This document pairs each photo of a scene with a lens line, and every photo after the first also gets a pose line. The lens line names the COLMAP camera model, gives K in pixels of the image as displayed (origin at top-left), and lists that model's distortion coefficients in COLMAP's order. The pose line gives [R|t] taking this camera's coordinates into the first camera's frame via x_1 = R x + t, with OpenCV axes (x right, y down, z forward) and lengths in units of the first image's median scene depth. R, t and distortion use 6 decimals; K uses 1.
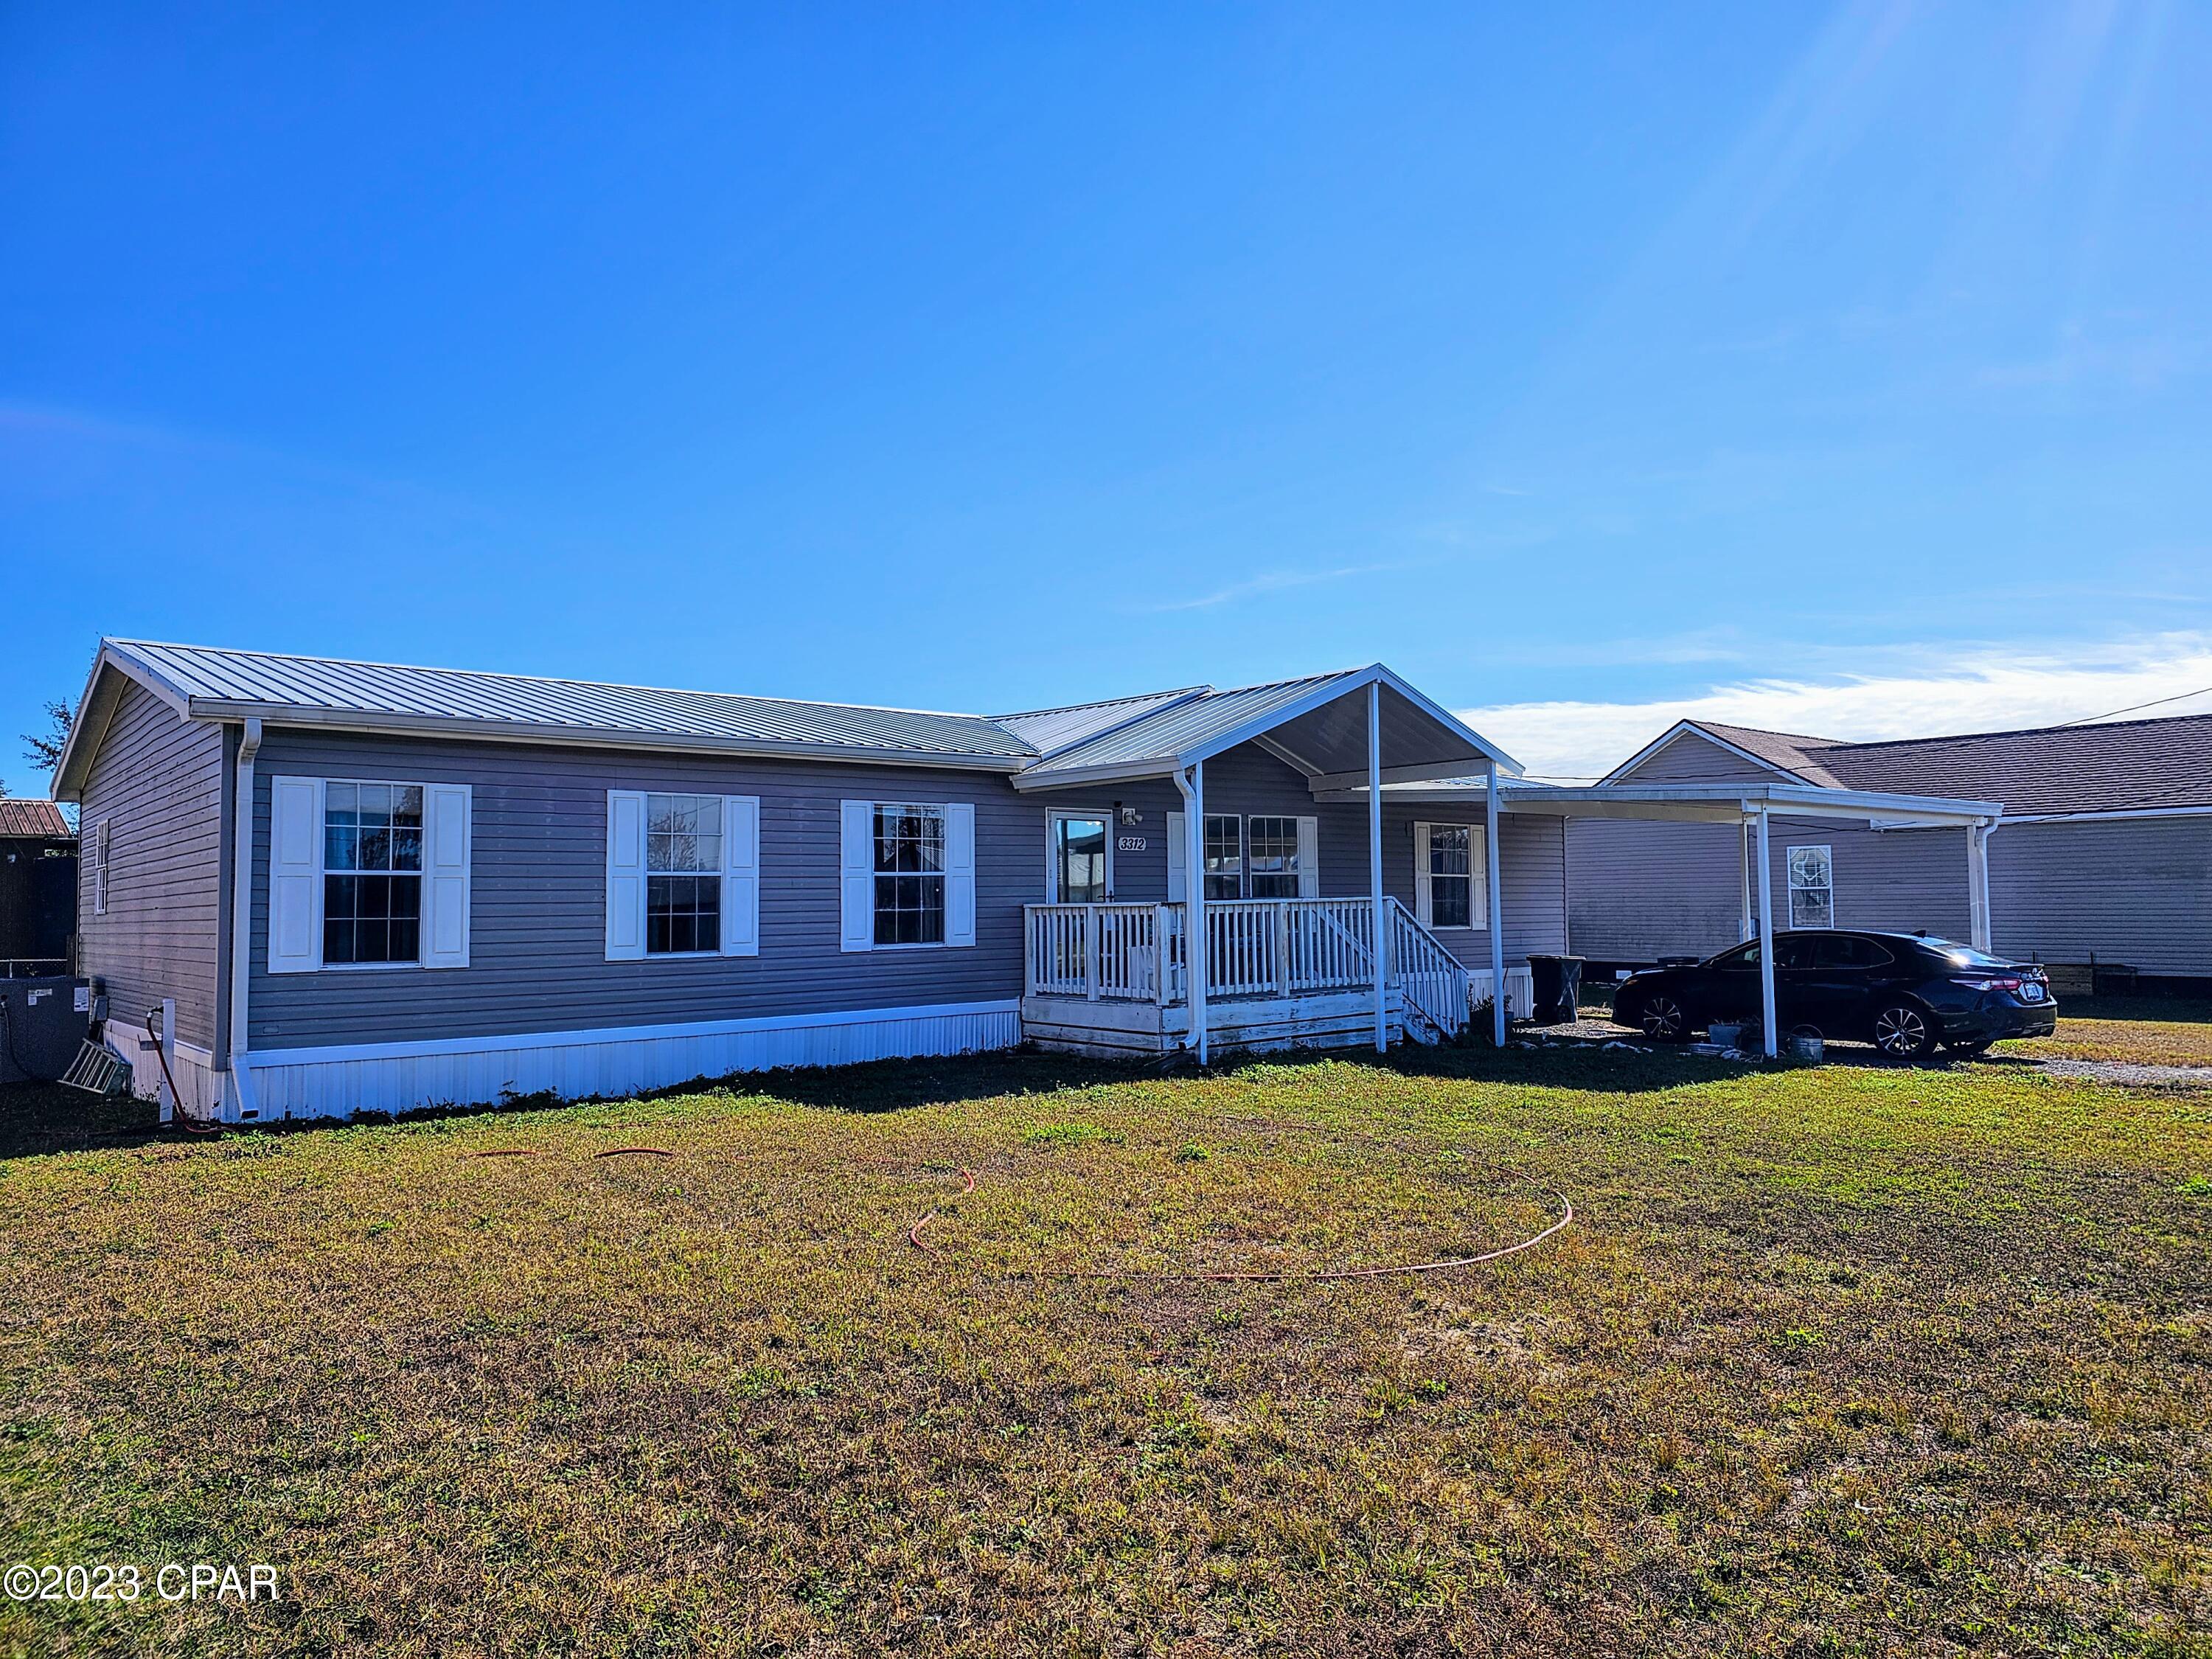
lens RADIAL K [[1462.7, 0, 1114.7], [0, 1462.7, 831.4], [0, 0, 1]] dist [0.049521, -0.026463]
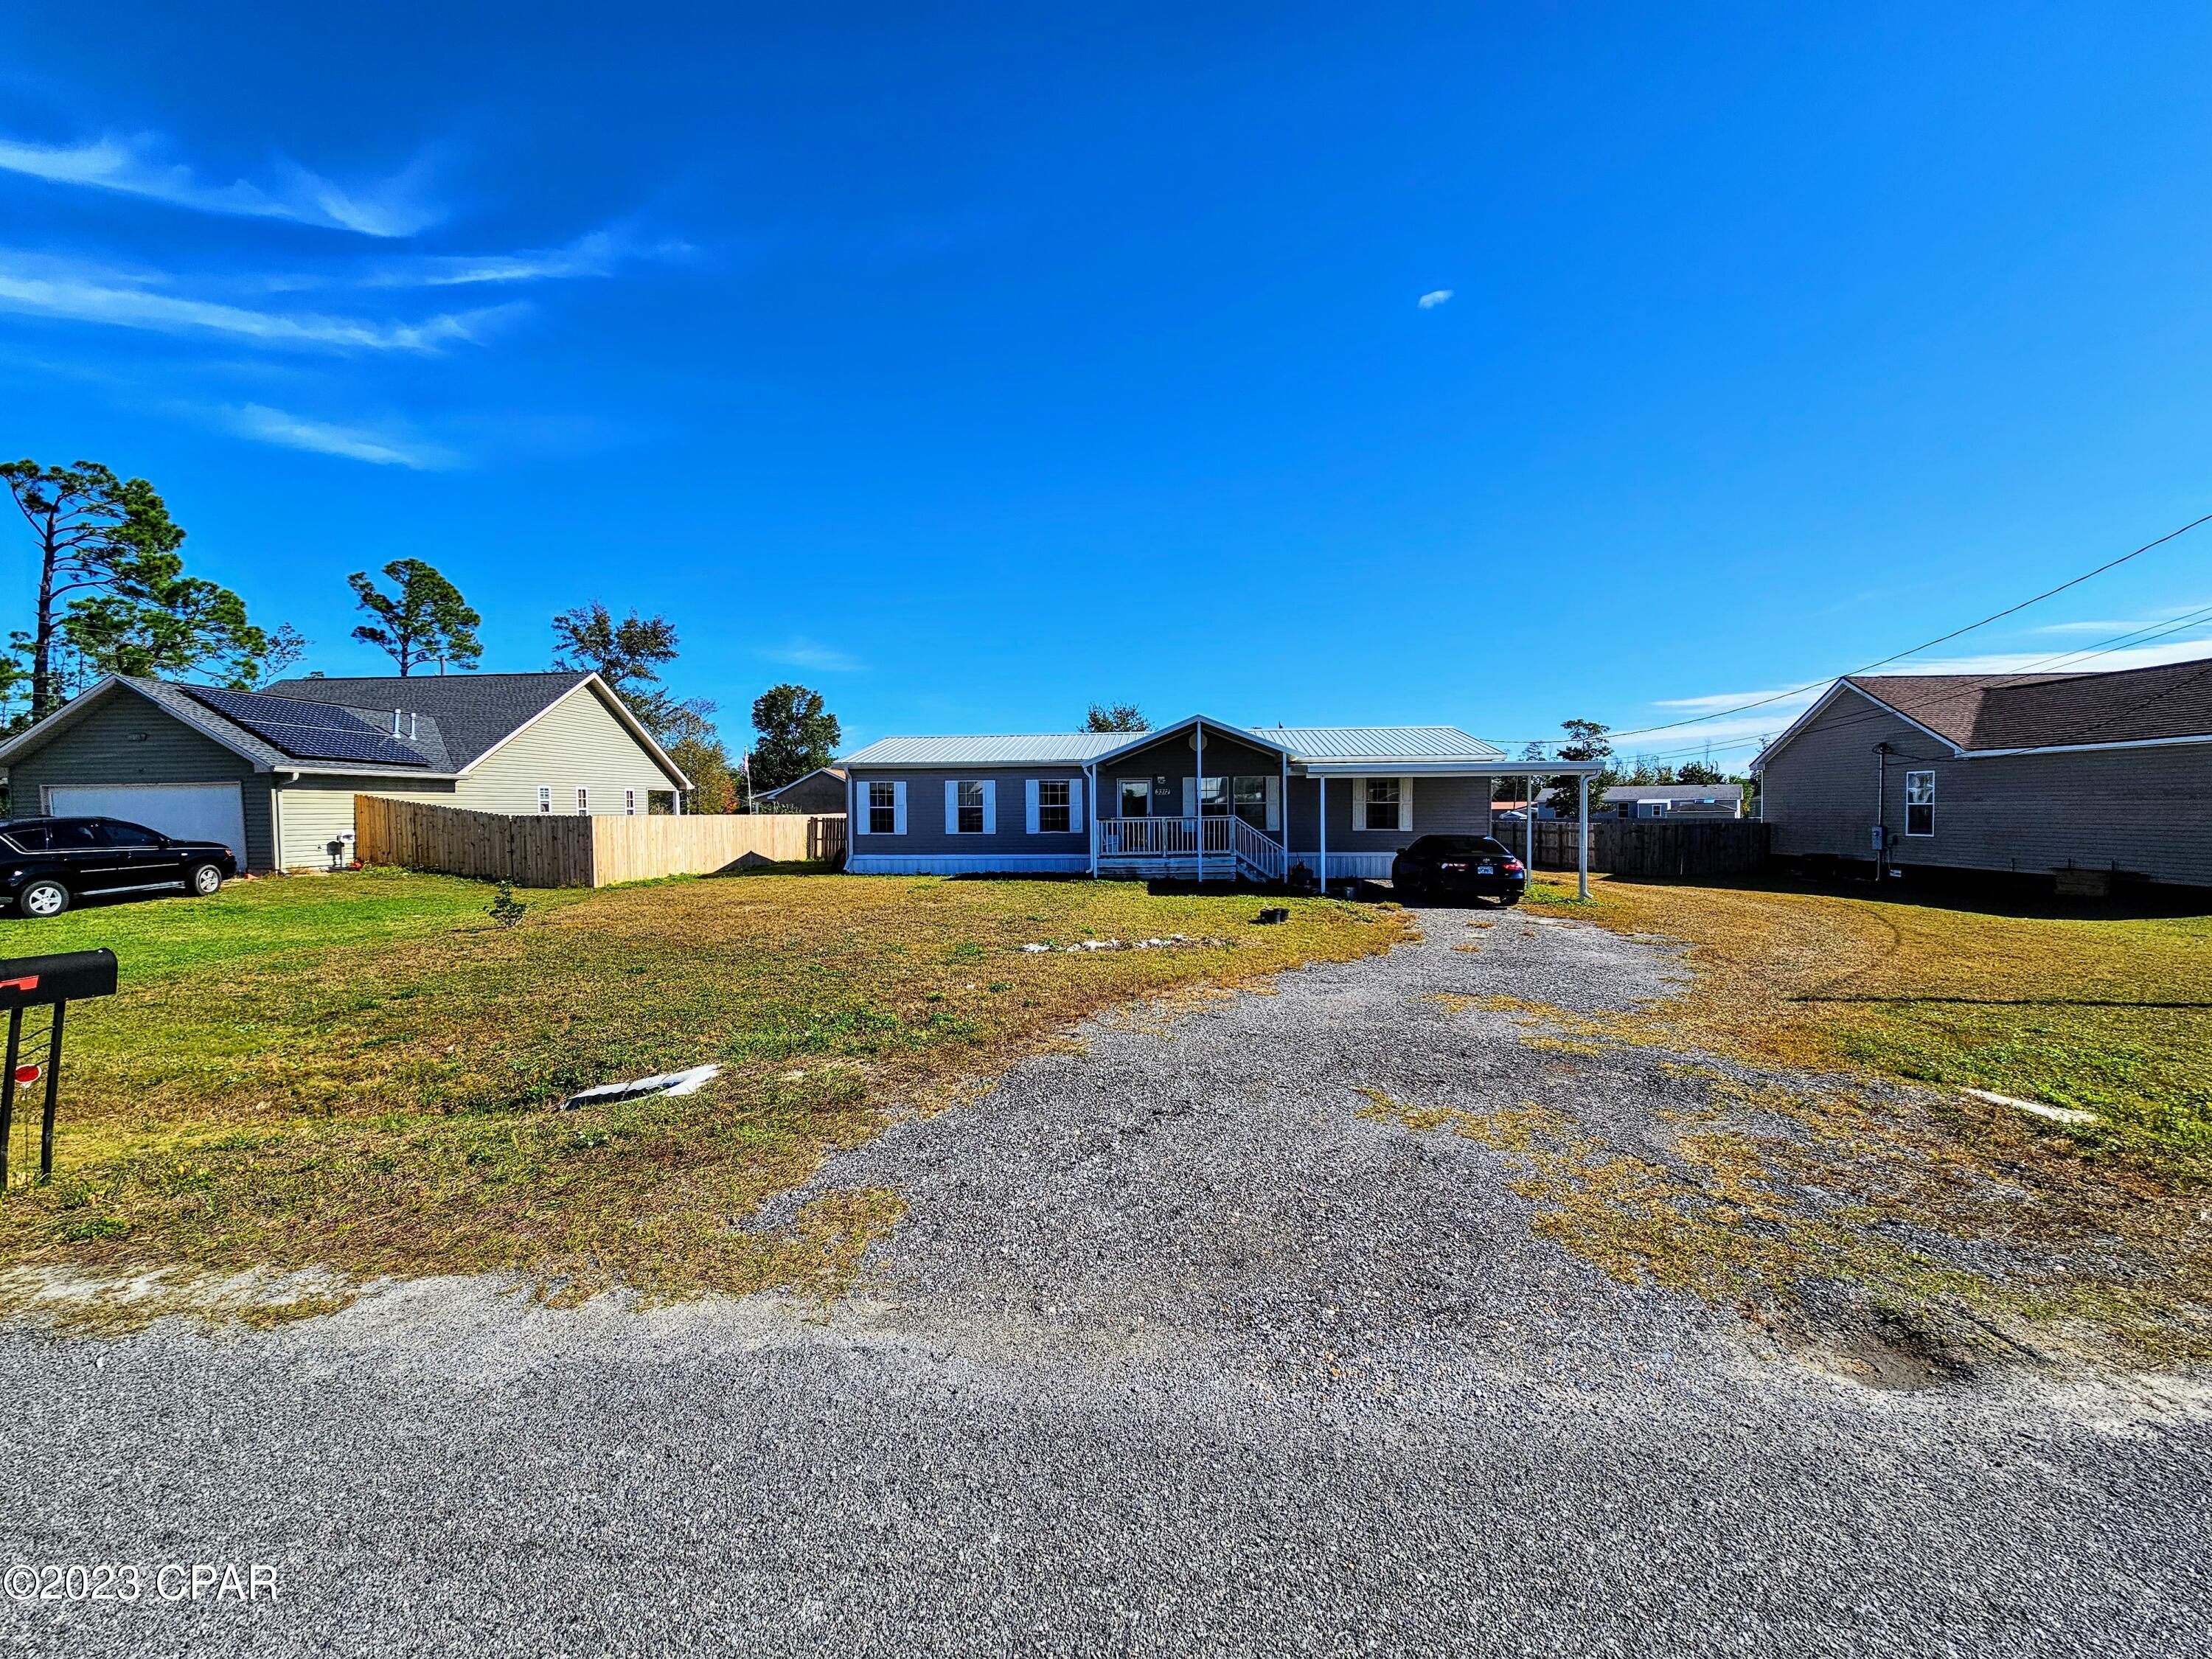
lens RADIAL K [[939.0, 0, 1109.2], [0, 939.0, 830.5], [0, 0, 1]] dist [0.002076, 0.001080]
pose [[0.715640, 0.031142, -0.697775, 1.241633], [0.036085, 0.996023, 0.081462, -0.069049], [0.697537, -0.083477, 0.711670, -0.193262]]
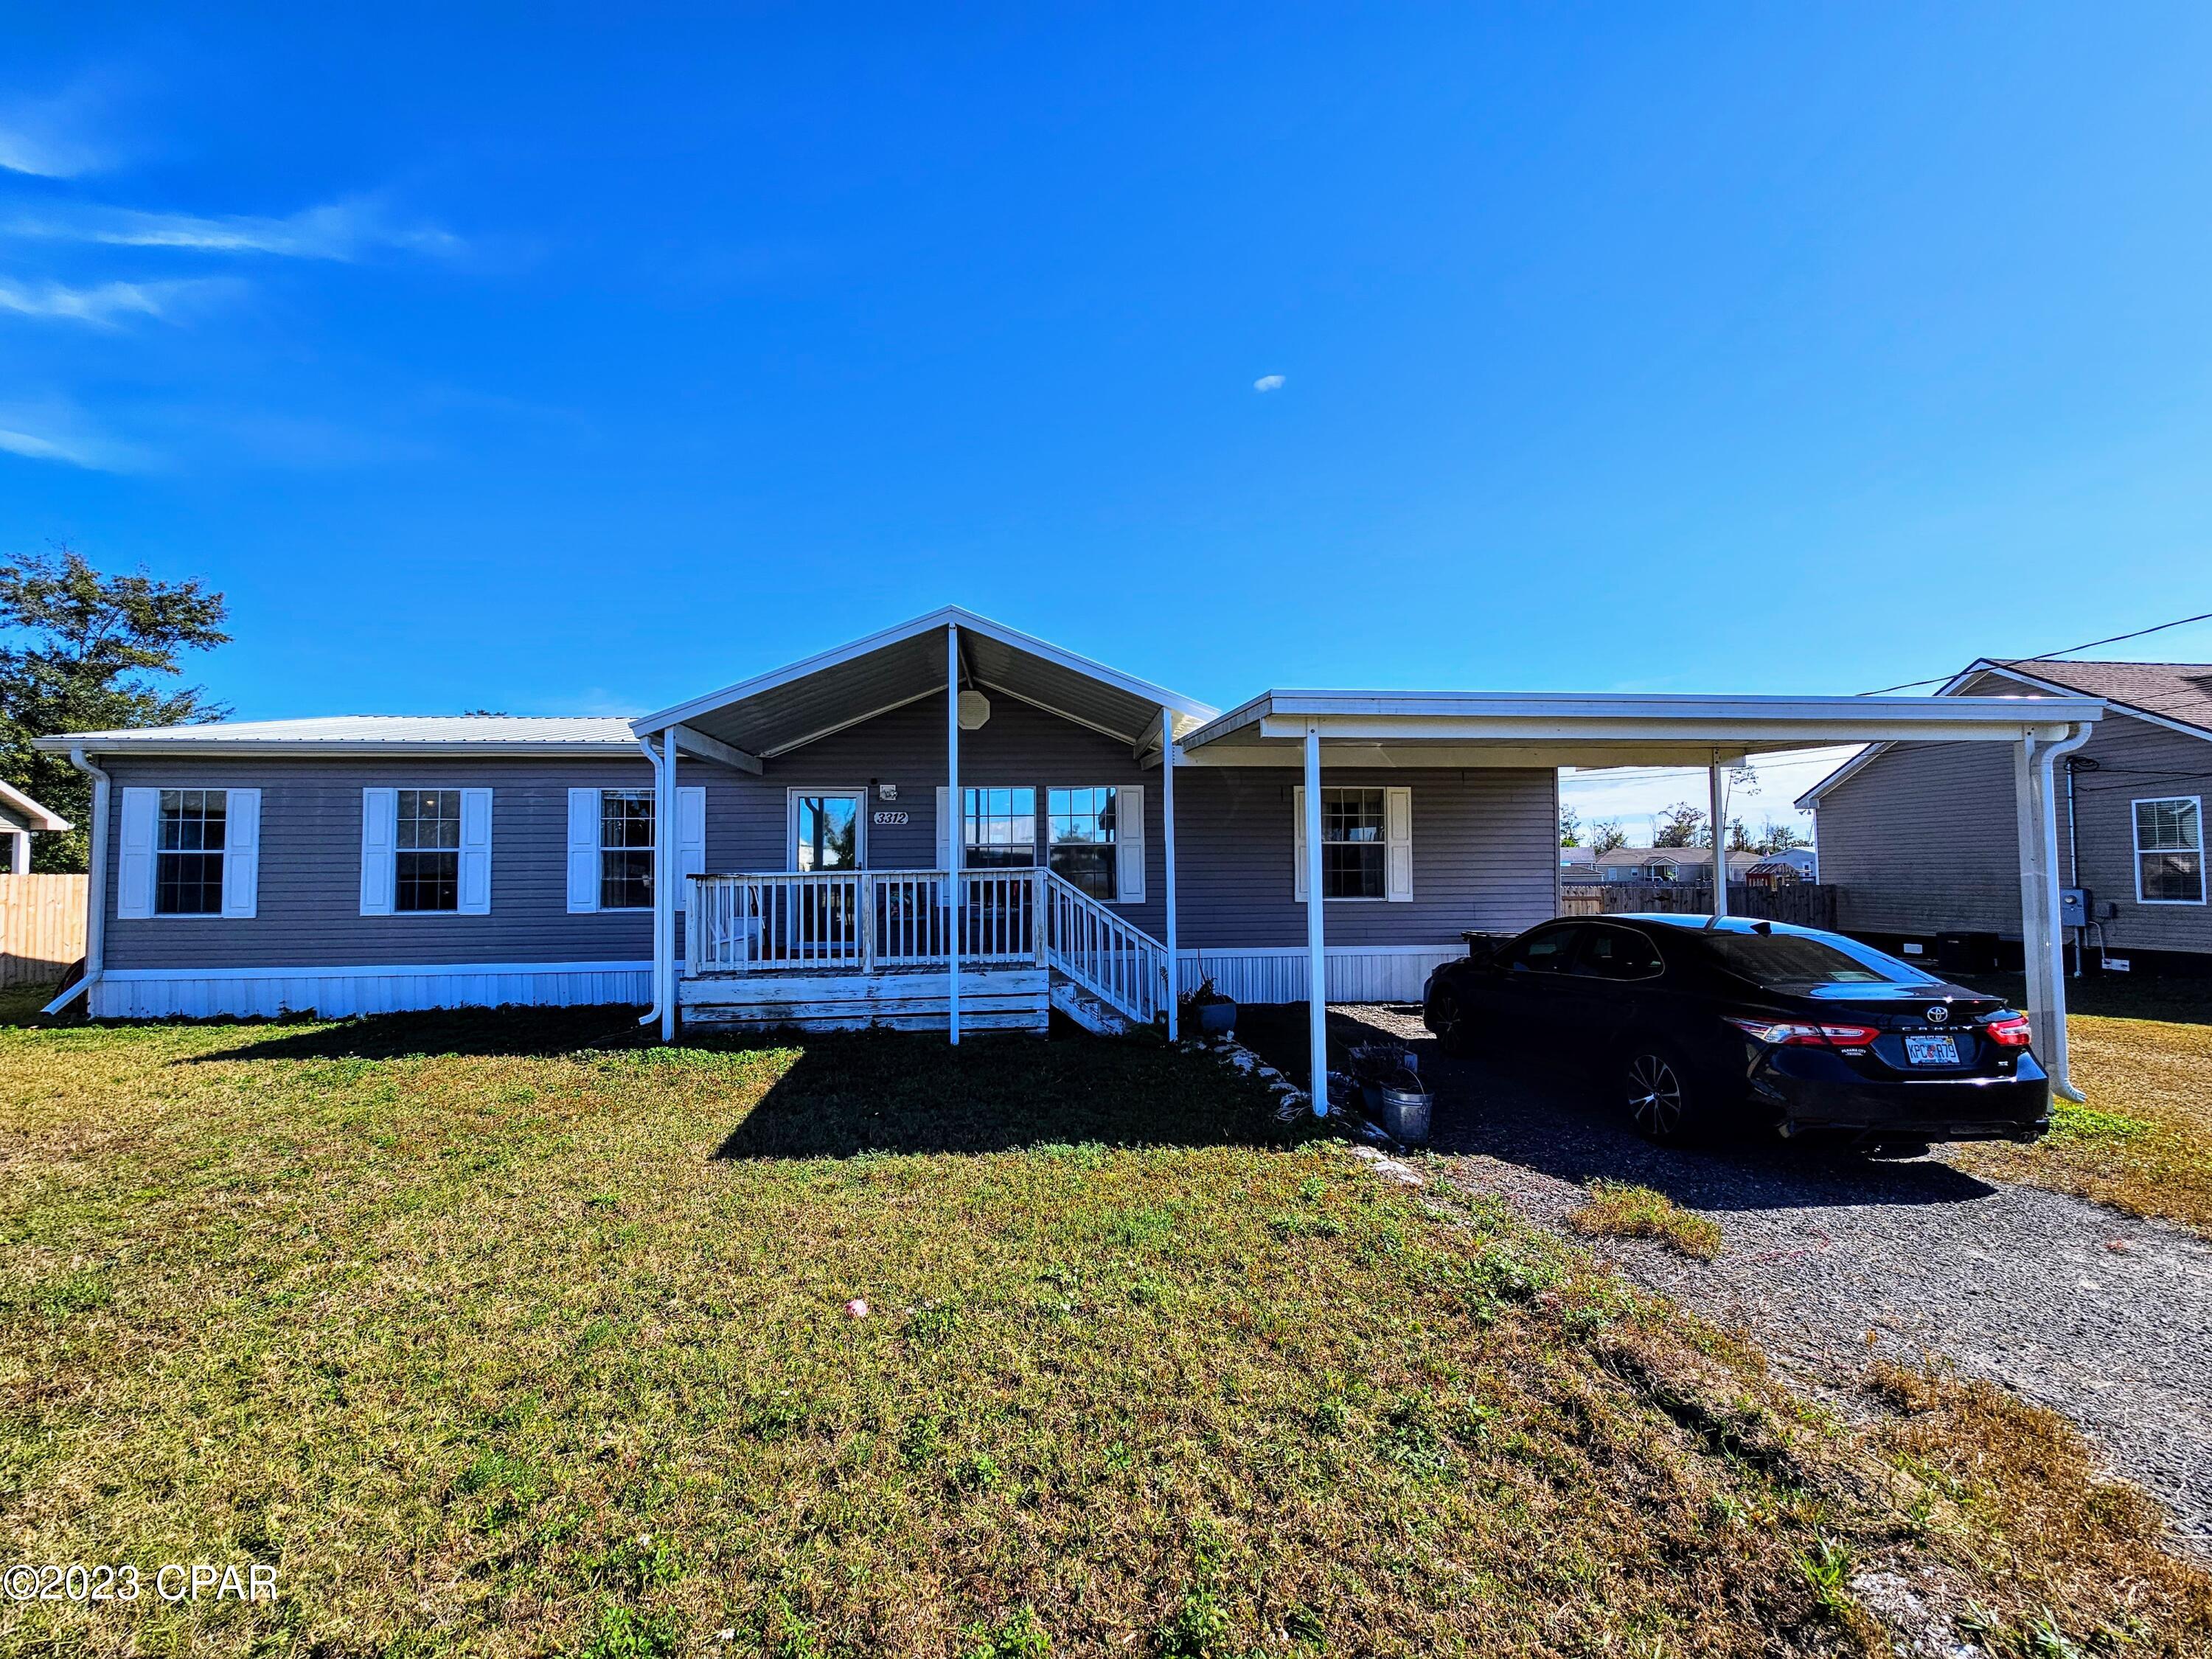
lens RADIAL K [[939.0, 0, 1112.8], [0, 939.0, 826.2], [0, 0, 1]] dist [0.002076, 0.001080]
pose [[0.829990, -0.015262, -0.557569, 0.649622], [0.026046, 0.999596, 0.011411, 0.013433], [0.557170, -0.023993, 0.830052, 0.624401]]
